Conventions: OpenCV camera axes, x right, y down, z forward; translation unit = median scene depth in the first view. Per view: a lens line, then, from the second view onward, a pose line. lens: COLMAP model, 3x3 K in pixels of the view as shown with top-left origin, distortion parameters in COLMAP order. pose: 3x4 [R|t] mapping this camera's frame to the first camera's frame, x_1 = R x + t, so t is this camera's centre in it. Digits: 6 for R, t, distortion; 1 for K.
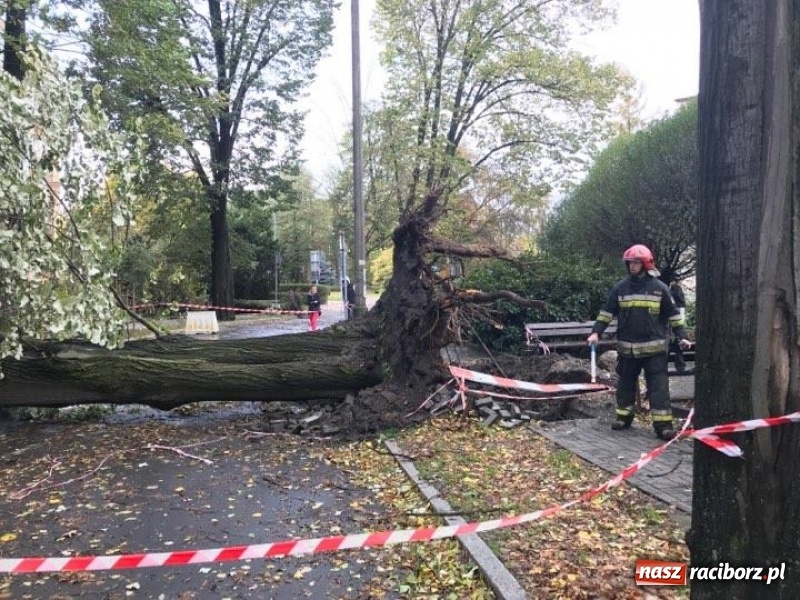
lens RADIAL K [[649.2, 0, 383.9], [0, 649.2, 299.0], [0, 0, 1]] dist [0.032998, -0.031107]
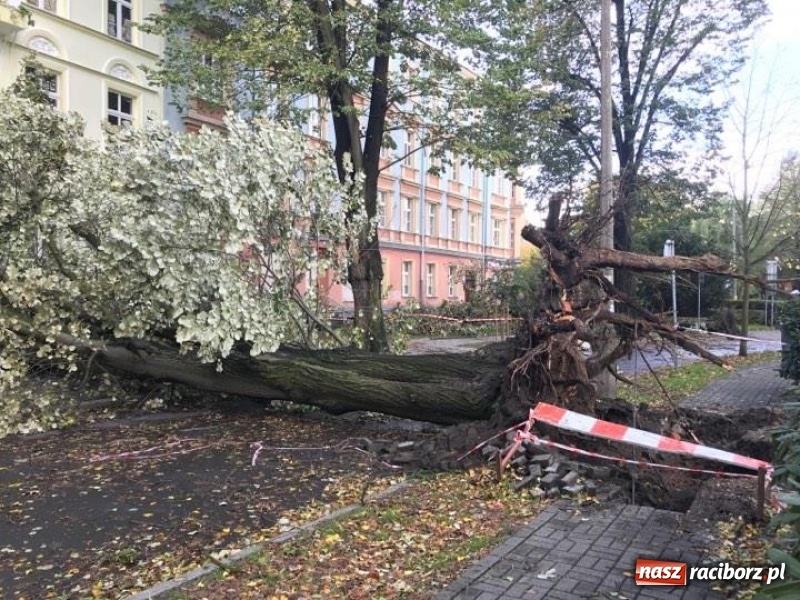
lens RADIAL K [[649.2, 0, 383.9], [0, 649.2, 299.0], [0, 0, 1]] dist [0.032998, -0.031107]
pose [[0.774073, 0.031408, -0.632316, 0.421285], [-0.042138, 0.999110, -0.001957, -0.024307], [0.631692, 0.028160, 0.774708, 0.207187]]
